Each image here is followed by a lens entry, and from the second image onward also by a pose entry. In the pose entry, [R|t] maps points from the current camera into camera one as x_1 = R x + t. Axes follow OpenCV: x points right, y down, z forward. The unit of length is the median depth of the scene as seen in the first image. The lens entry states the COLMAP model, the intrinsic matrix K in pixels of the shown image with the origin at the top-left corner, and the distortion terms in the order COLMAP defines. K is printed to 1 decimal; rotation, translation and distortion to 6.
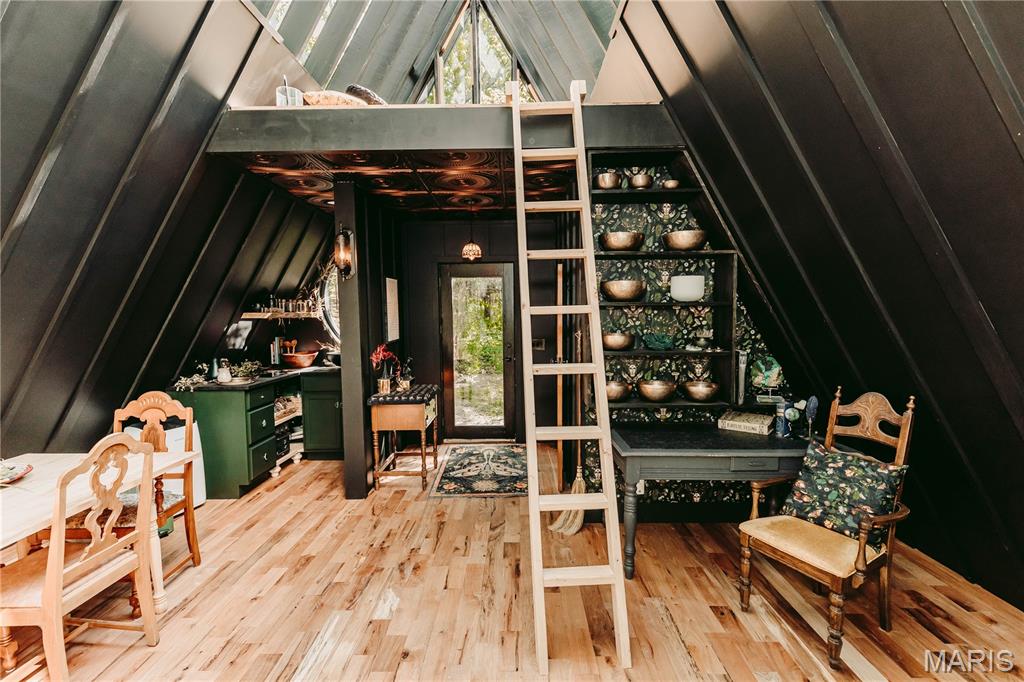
lens RADIAL K [[480.2, 0, 512.0], [0, 480.2, 341.0], [0, 0, 1]] dist [0.002843, 0.000496]
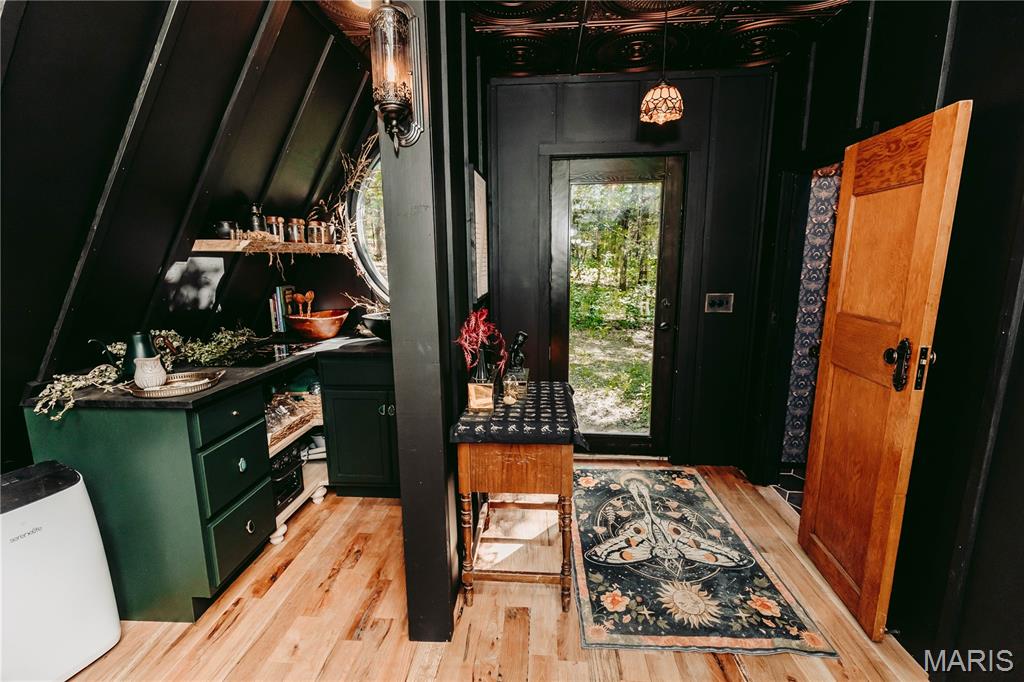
lens RADIAL K [[453.6, 0, 512.0], [0, 453.6, 341.0], [0, 0, 1]] dist [-0.011761, 0.000026]
pose [[0.998223, 0.016817, -0.057170, -0.201212], [-0.009889, 0.992801, 0.119370, -0.013171], [0.058766, -0.118593, 0.991202, 0.539849]]
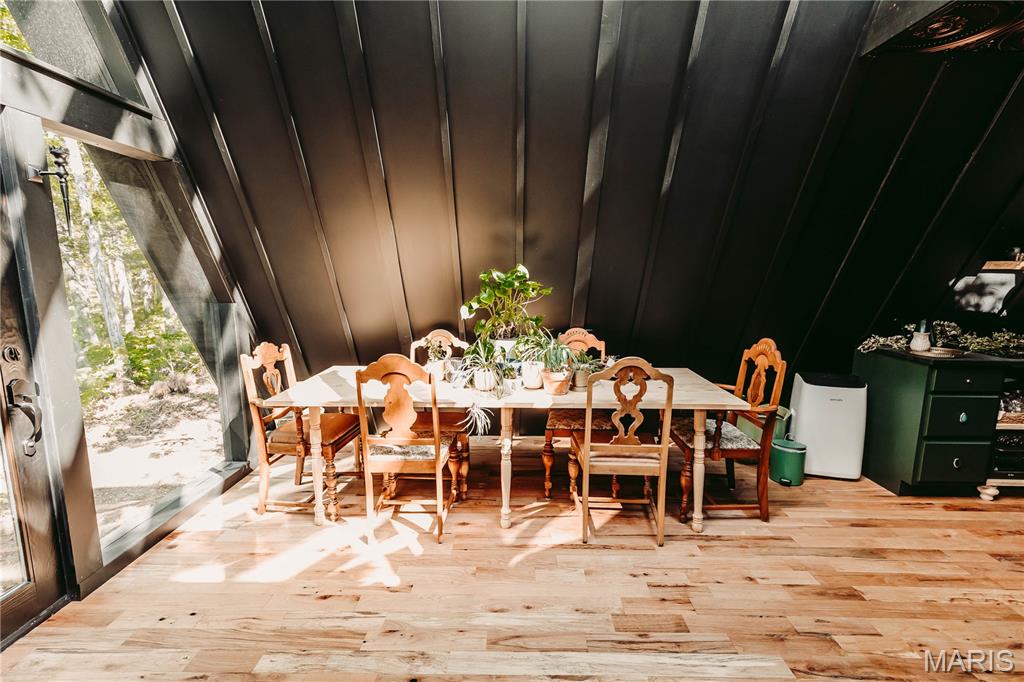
lens RADIAL K [[480.2, 0, 512.0], [0, 480.2, 341.0], [0, 0, 1]] dist [0.002843, 0.000496]
pose [[-0.006503, 0.165031, -0.986267, 0.166466], [-0.068536, 0.983895, 0.165086, -0.012531], [0.997627, 0.068668, 0.004912, 0.303379]]
